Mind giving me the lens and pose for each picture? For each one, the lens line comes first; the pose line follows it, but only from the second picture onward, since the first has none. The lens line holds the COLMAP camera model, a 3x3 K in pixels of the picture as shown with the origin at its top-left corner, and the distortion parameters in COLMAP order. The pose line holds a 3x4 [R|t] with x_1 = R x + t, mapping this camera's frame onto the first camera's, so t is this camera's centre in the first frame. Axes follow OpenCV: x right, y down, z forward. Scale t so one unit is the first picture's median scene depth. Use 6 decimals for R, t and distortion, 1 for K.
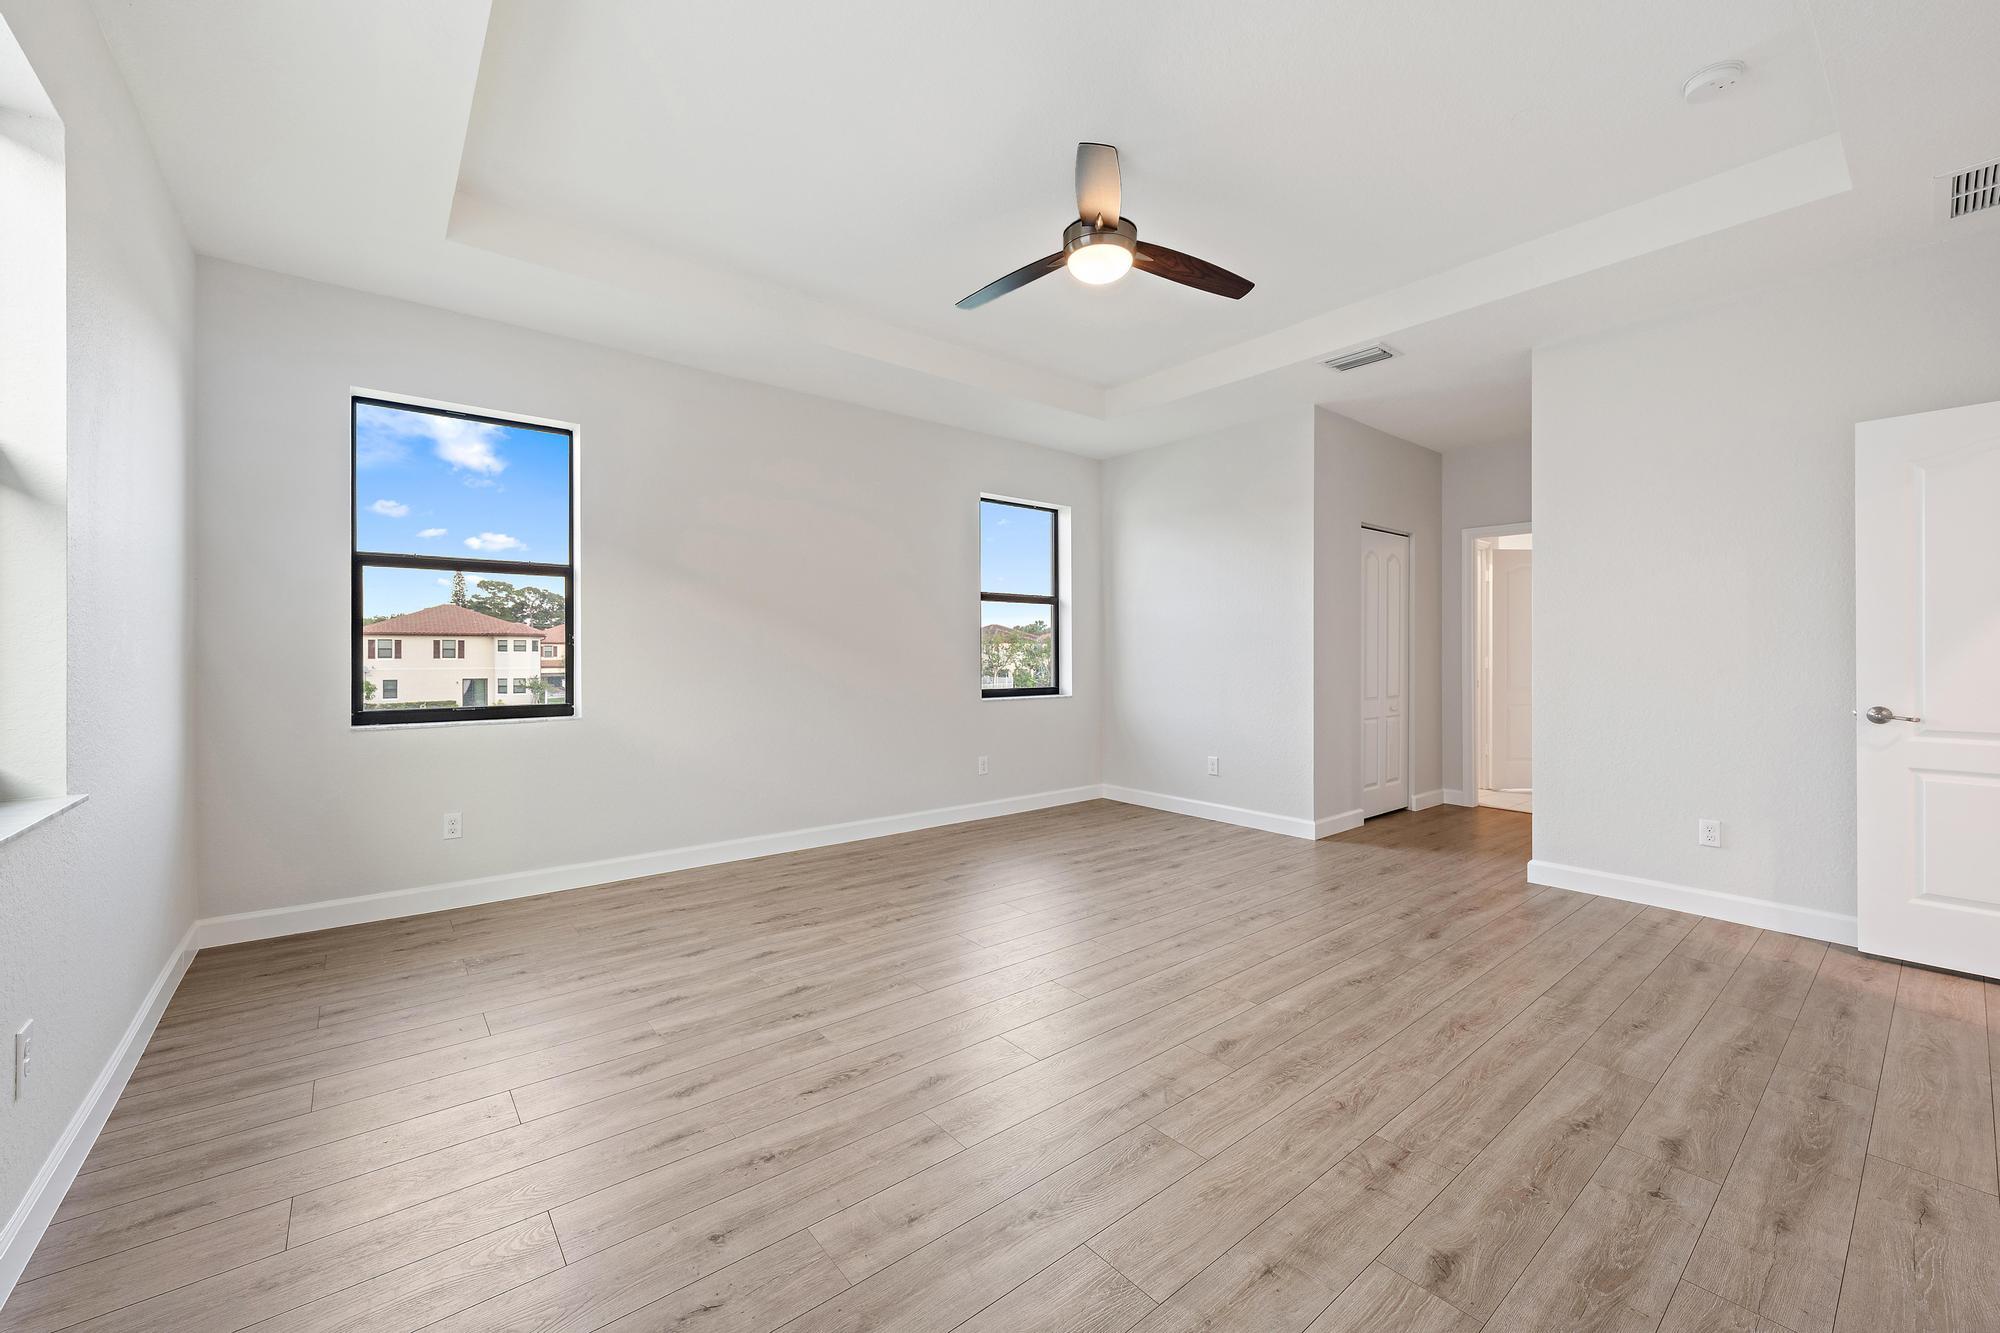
lens RADIAL K [[783.8, 0, 1002.4], [0, 783.8, 664.9], [0, 0, 1]] dist [-0.000723, 0.000124]
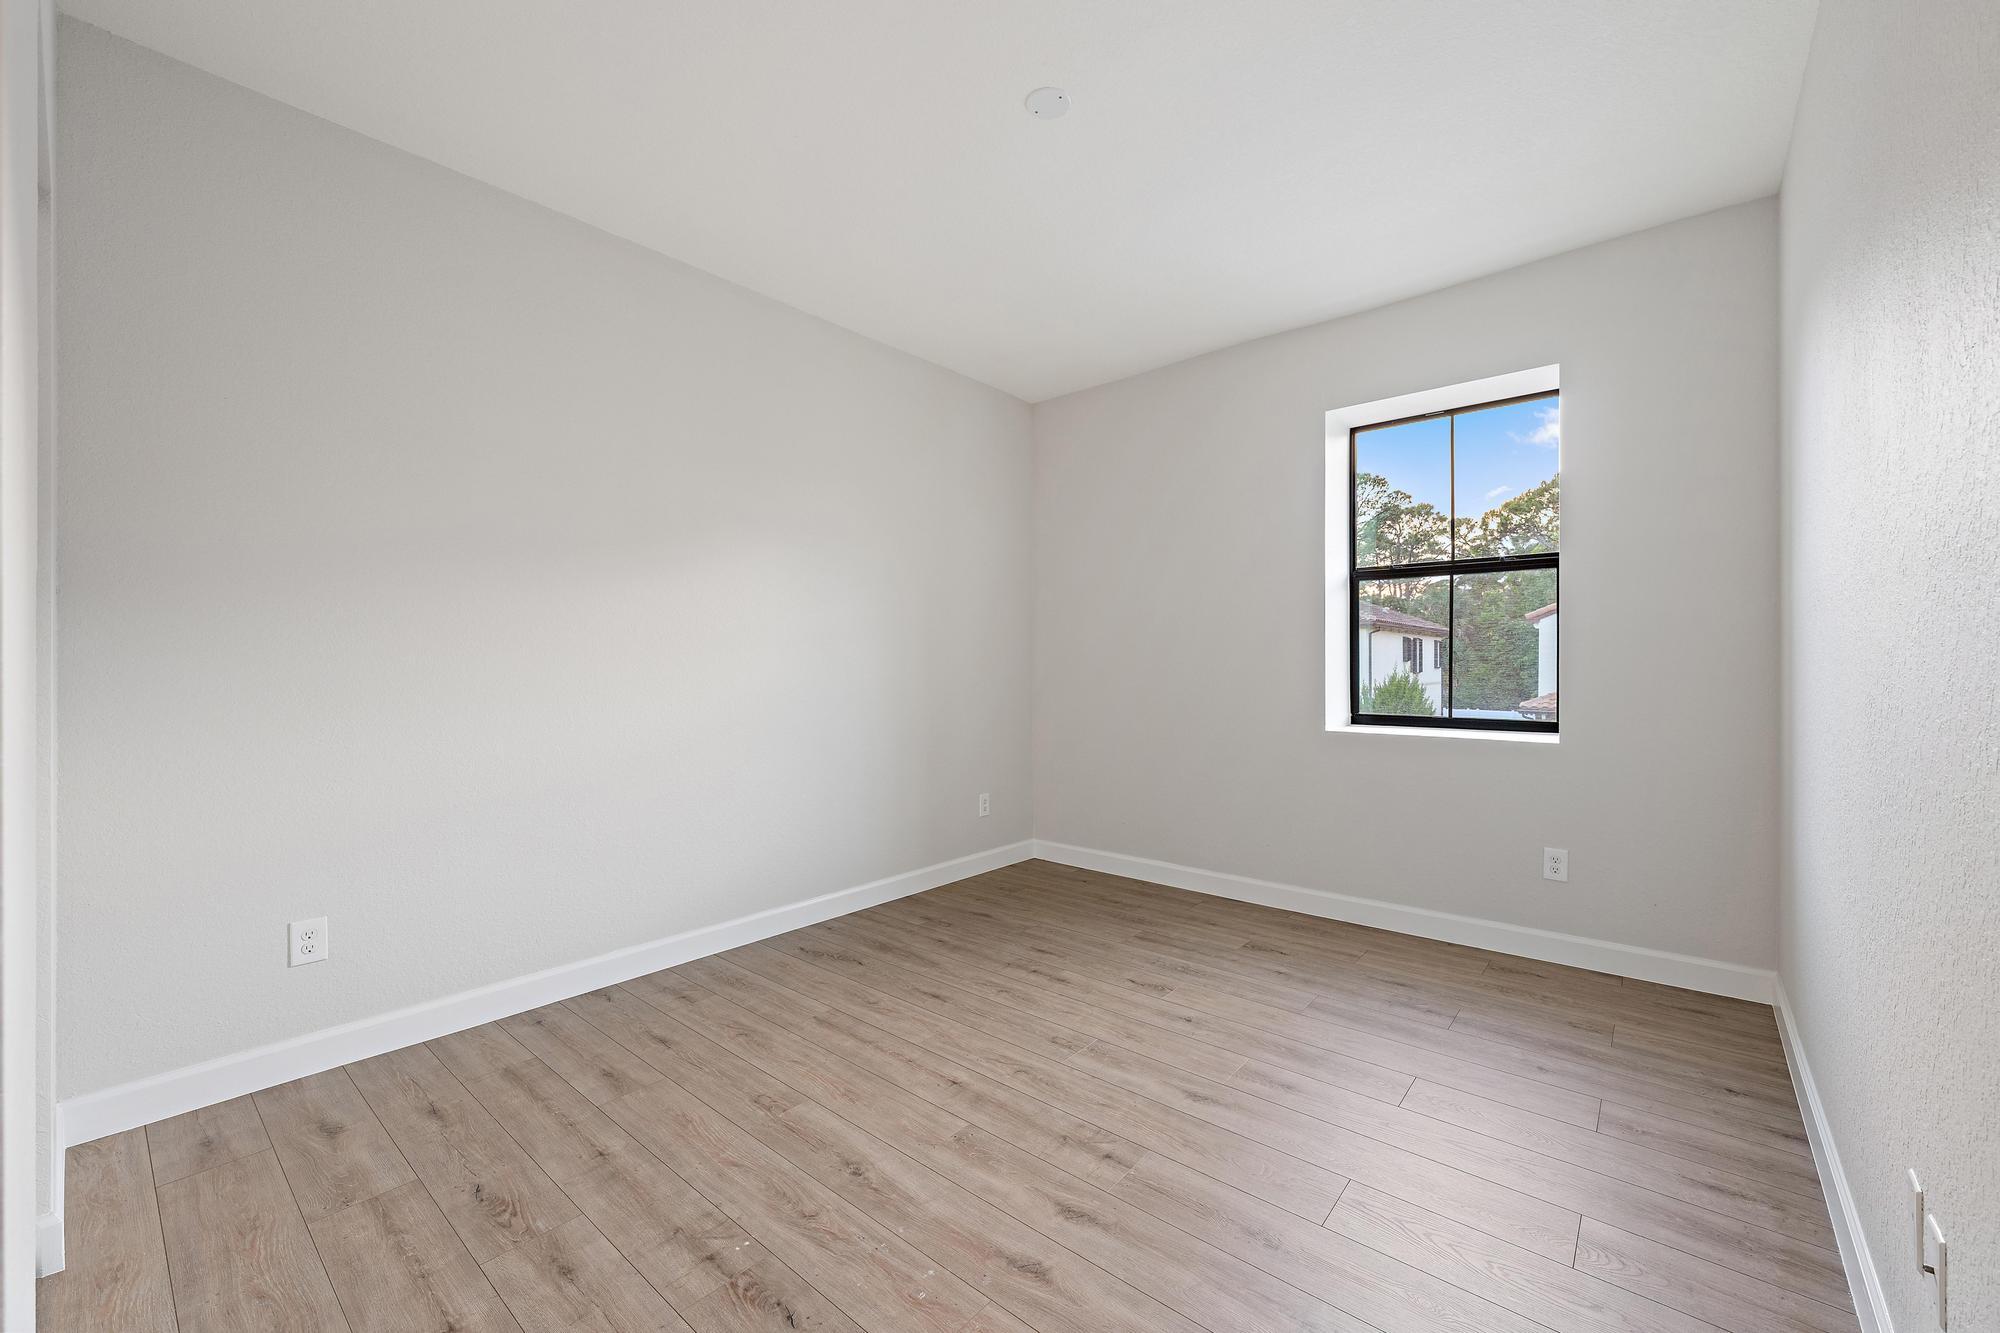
lens RADIAL K [[783.8, 0, 1002.4], [0, 783.8, 664.9], [0, 0, 1]] dist [-0.000723, 0.000124]
pose [[0.184306, -0.007112, -0.982843, 1.412927], [-0.007382, 0.999936, -0.008620, -0.001838], [0.982841, 0.008844, 0.184241, 1.159689]]
